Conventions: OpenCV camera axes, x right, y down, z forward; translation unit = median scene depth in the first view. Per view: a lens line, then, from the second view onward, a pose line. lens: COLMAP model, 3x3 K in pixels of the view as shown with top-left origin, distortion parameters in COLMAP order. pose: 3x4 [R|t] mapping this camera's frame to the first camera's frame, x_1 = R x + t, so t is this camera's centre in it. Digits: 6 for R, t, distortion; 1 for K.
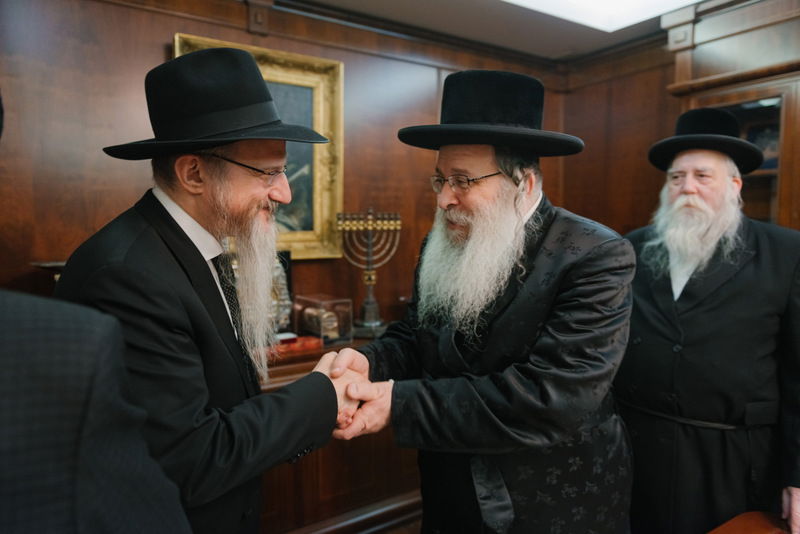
lens RADIAL K [[545.1, 0, 400.0], [0, 545.1, 267.0], [0, 0, 1]] dist [0.003097, 0.000443]
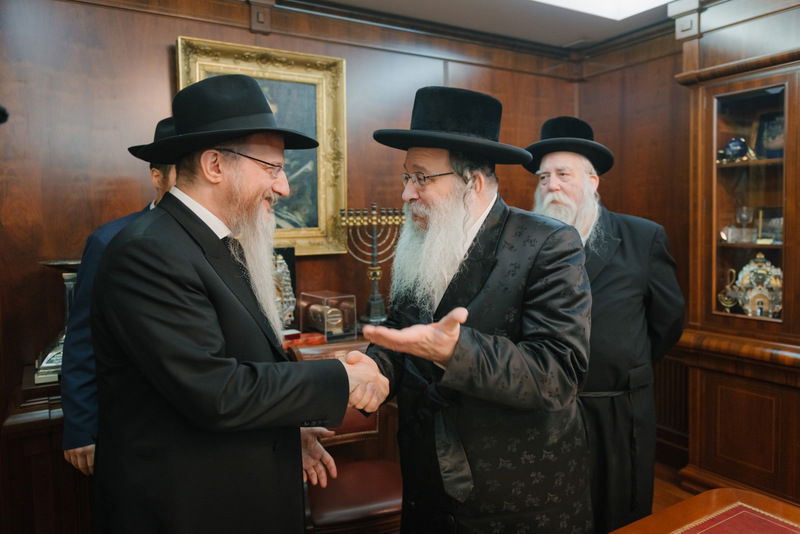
lens RADIAL K [[598.2, 0, 420.2], [0, 598.2, 258.1], [0, 0, 1]] dist [0.001066, 0.001707]
pose [[0.999685, -0.013231, -0.021307, 0.053185], [0.012897, 0.999793, -0.015731, 0.010340], [0.021510, 0.015451, 0.999649, -0.092070]]
